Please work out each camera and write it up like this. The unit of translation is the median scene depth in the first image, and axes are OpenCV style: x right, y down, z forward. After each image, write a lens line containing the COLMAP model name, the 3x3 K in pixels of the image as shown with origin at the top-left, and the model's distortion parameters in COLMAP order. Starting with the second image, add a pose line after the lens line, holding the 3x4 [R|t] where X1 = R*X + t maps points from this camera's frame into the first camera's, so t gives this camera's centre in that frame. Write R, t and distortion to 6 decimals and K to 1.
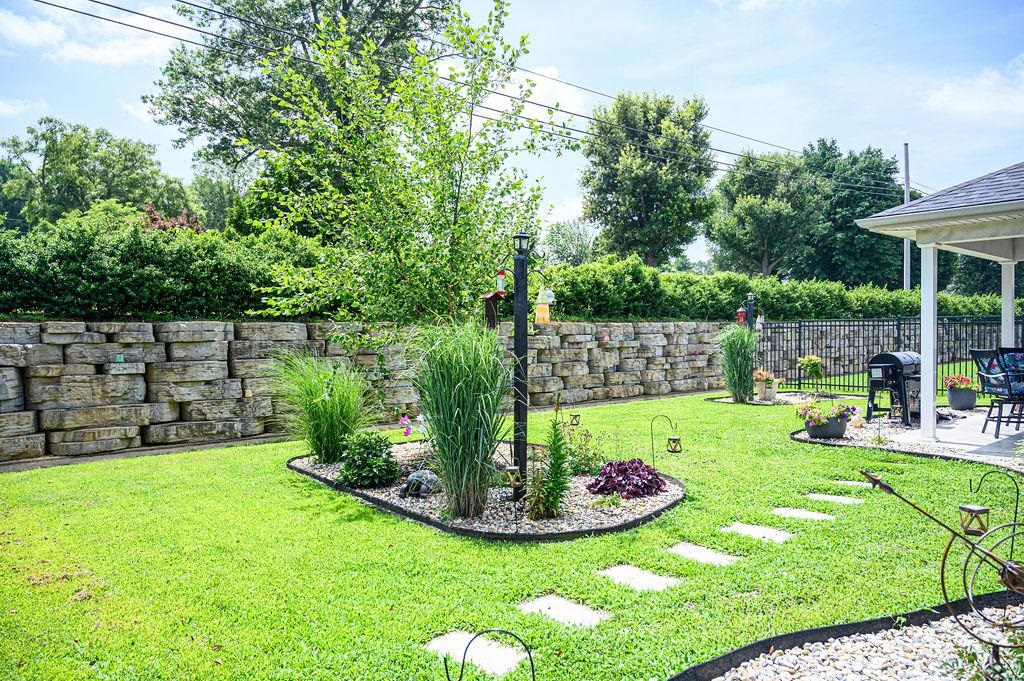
lens RADIAL K [[688.1, 0, 512.0], [0, 688.1, 340.5], [0, 0, 1]] dist [0.008111, 0.003802]
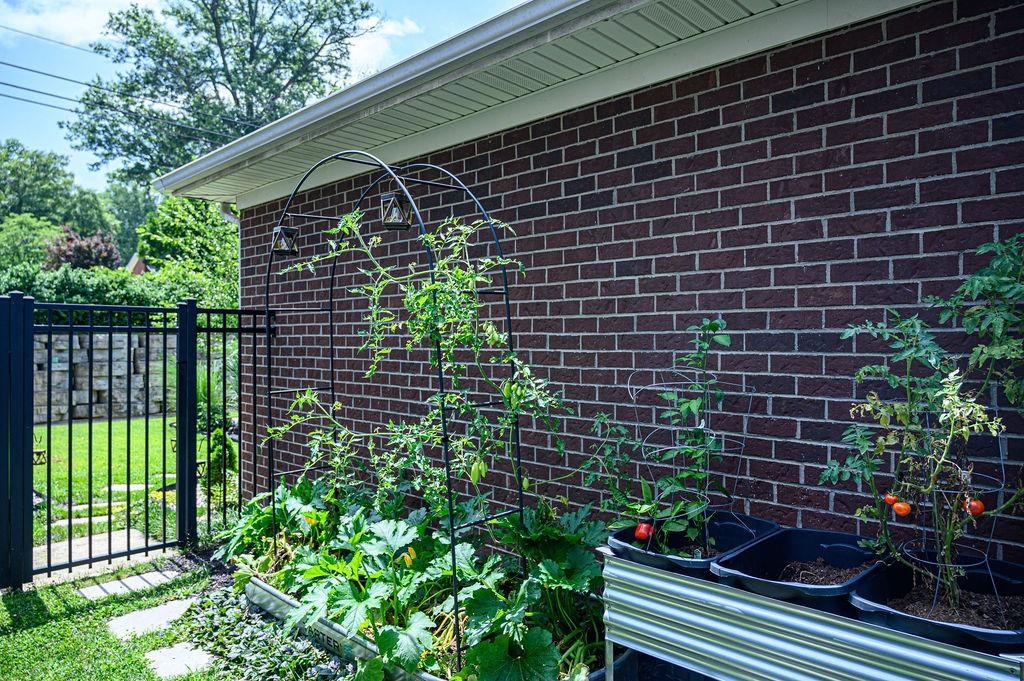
lens RADIAL K [[688.1, 0, 512.0], [0, 688.1, 340.5], [0, 0, 1]] dist [0.008111, 0.003802]
pose [[0.995052, 0.004323, 0.099260, 0.069273], [-0.003187, 0.999928, -0.011601, -0.000298], [-0.099303, 0.011227, 0.994994, -0.153480]]
